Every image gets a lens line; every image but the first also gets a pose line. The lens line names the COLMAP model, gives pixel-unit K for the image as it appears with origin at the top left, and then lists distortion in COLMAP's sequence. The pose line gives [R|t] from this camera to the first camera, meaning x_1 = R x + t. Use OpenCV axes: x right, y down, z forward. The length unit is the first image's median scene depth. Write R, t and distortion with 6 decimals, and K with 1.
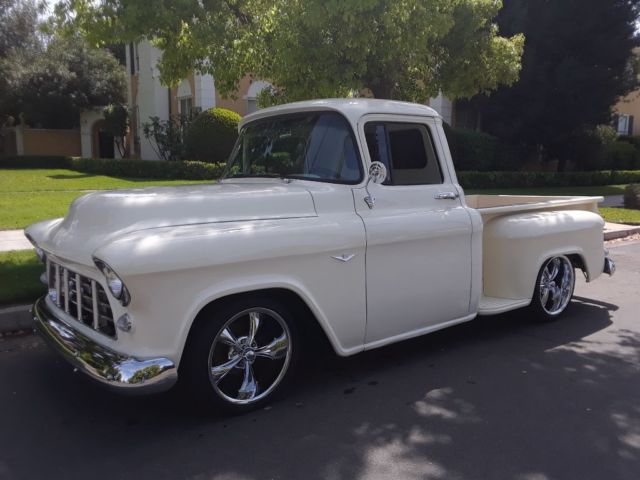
lens RADIAL K [[554.7, 0, 324.1], [0, 554.7, 231.2], [0, 0, 1]] dist [0.069146, -0.099001]
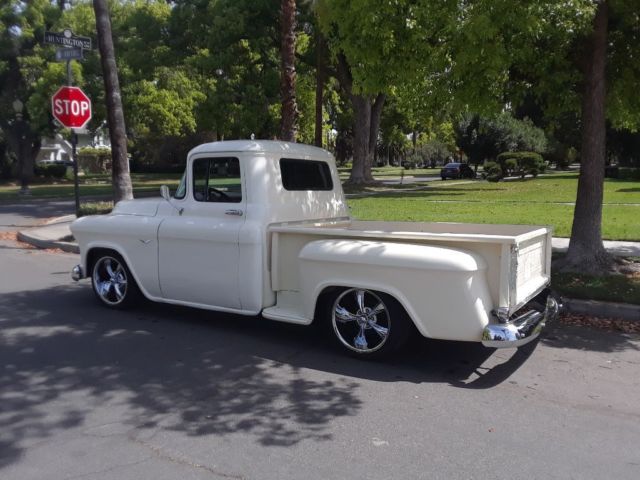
lens RADIAL K [[554.7, 0, 324.1], [0, 554.7, 231.2], [0, 0, 1]] dist [0.069146, -0.099001]
pose [[0.350371, 0.093314, -0.931951, 1.360329], [-0.110988, 0.992150, 0.057615, -0.105901], [0.930012, 0.083248, 0.357977, 0.660916]]
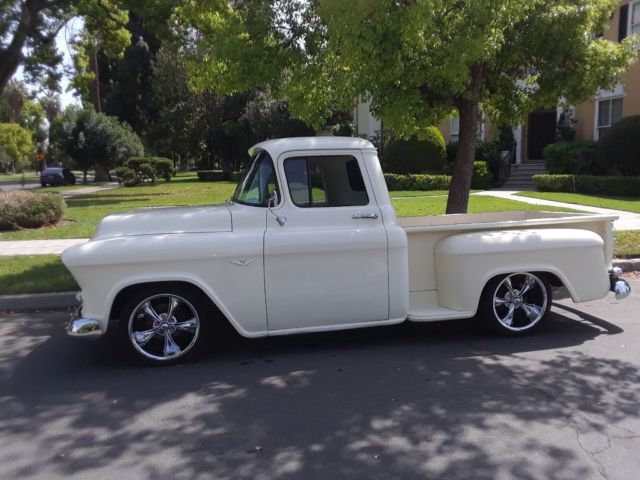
lens RADIAL K [[554.7, 0, 324.1], [0, 554.7, 231.2], [0, 0, 1]] dist [0.069146, -0.099001]
pose [[0.899268, 0.021061, -0.436890, 0.591866], [-0.026602, 0.999625, -0.006567, -0.018332], [0.436587, 0.017528, 0.899491, -0.088242]]
